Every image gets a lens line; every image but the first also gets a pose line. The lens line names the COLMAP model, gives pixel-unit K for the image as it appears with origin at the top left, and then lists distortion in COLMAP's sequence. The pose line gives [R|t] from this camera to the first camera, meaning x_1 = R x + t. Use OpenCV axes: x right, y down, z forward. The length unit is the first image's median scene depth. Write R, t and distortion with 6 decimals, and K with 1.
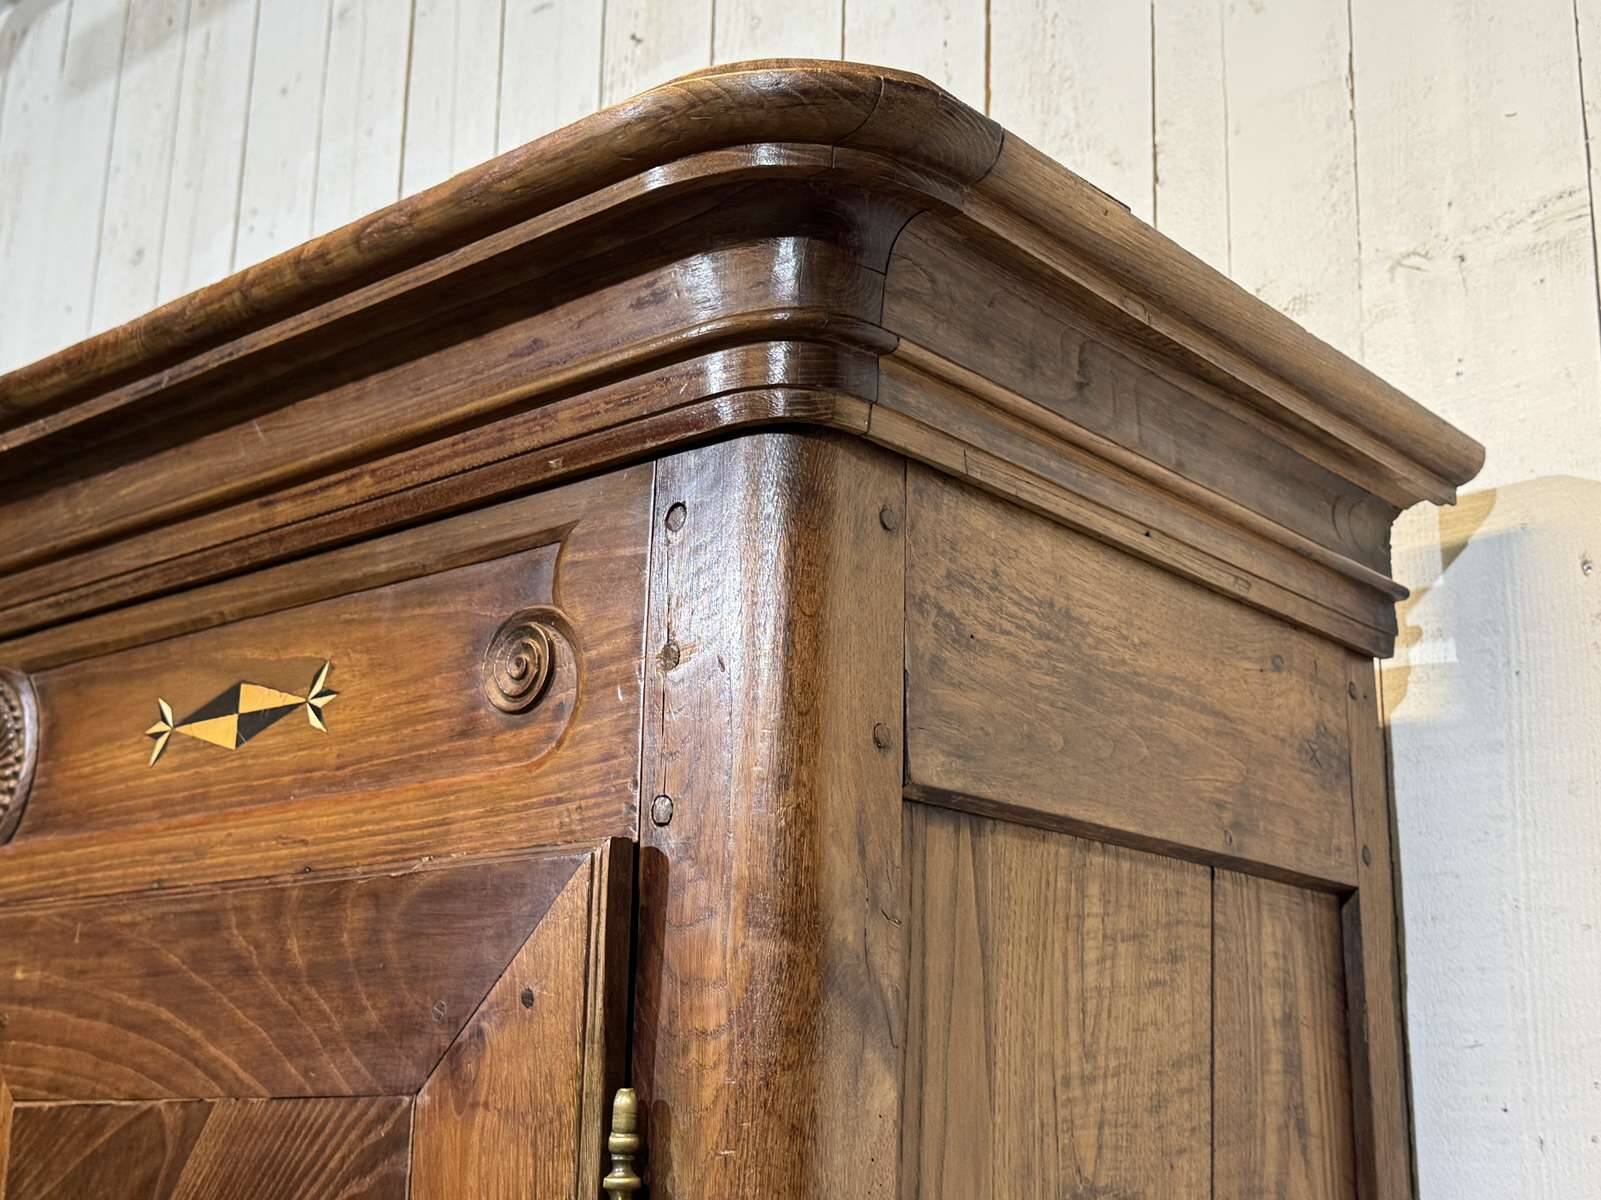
lens RADIAL K [[2043.3, 0, 800.5], [0, 2043.3, 600.0], [0, 0, 1]] dist [0.088587, -0.062743]
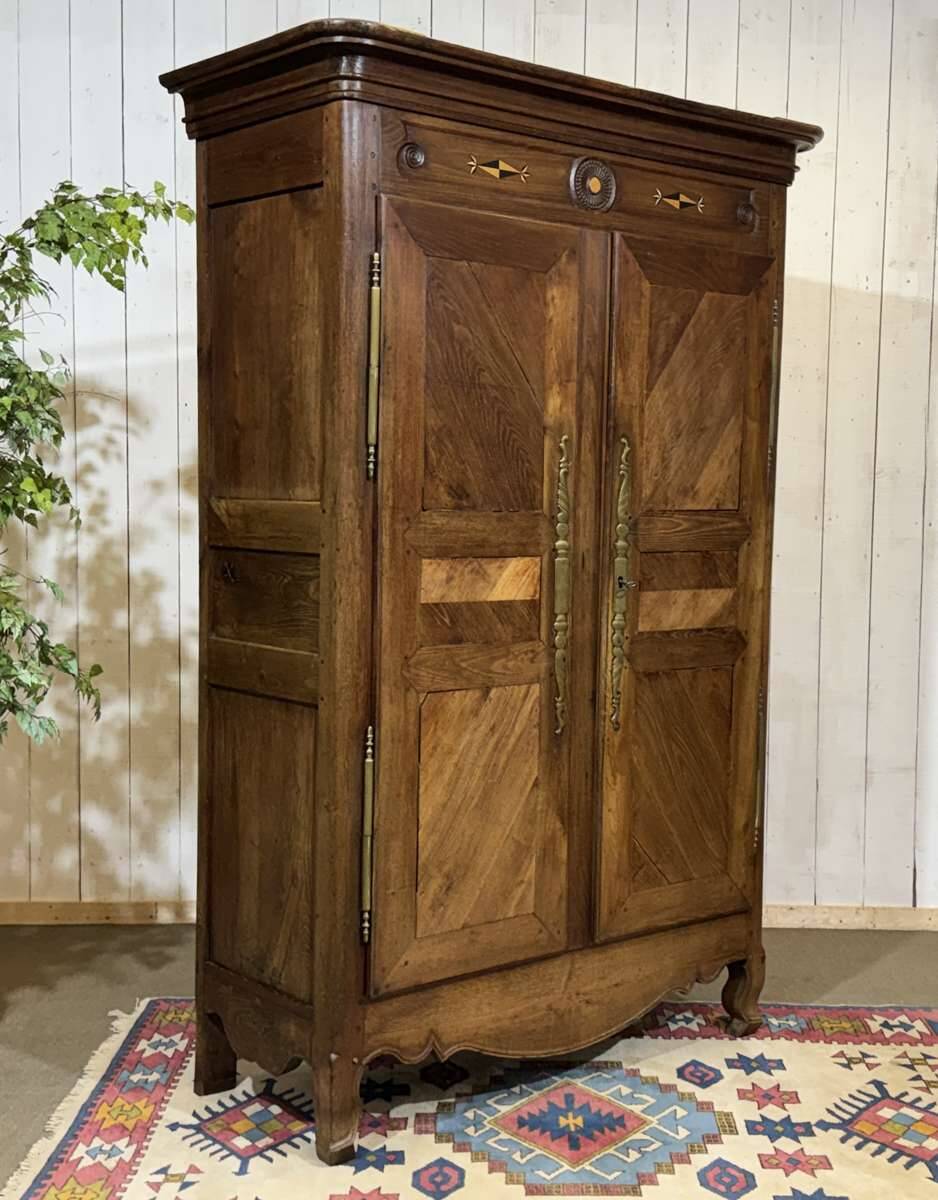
lens RADIAL K [[1616.6, 0, 484.6], [0, 1616.6, 600.2], [0, 0, 1]] dist [0.161895, 0.006814]
pose [[0.159586, -0.086589, 0.983379, -3.925245], [-0.269376, 0.954522, 0.127763, 0.545719], [-0.949720, -0.285288, 0.129003, 0.731840]]
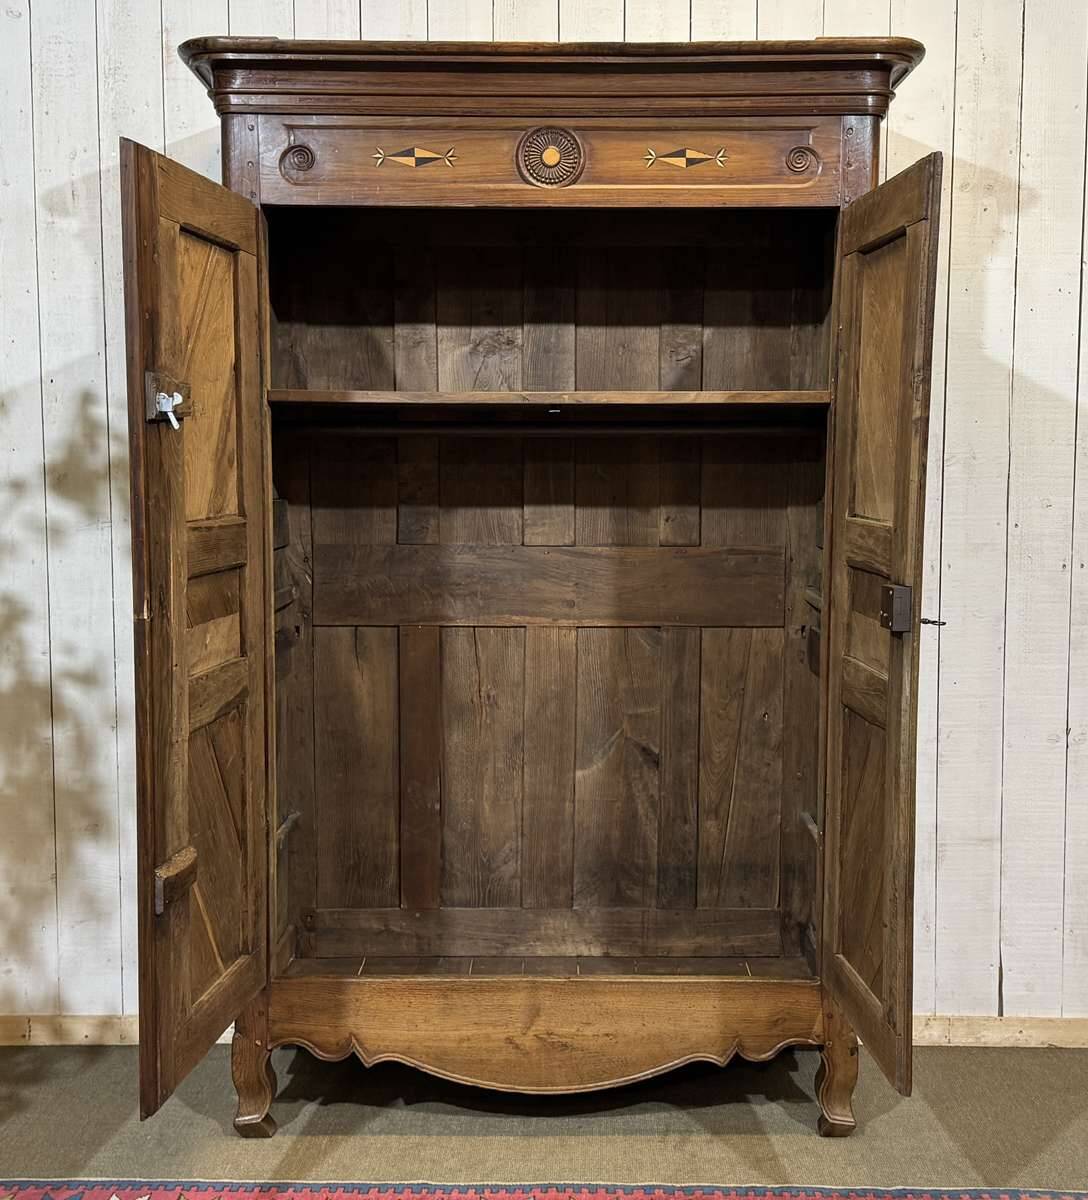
lens RADIAL K [[1495.3, 0, 571.5], [0, 1495.3, 602.8], [0, 0, 1]] dist [0.187630, -0.381536]
pose [[0.756216, -0.078677, 0.649575, -2.376710], [-0.157565, 0.941635, 0.297483, 0.031135], [-0.635068, -0.327312, 0.699683, -1.106453]]
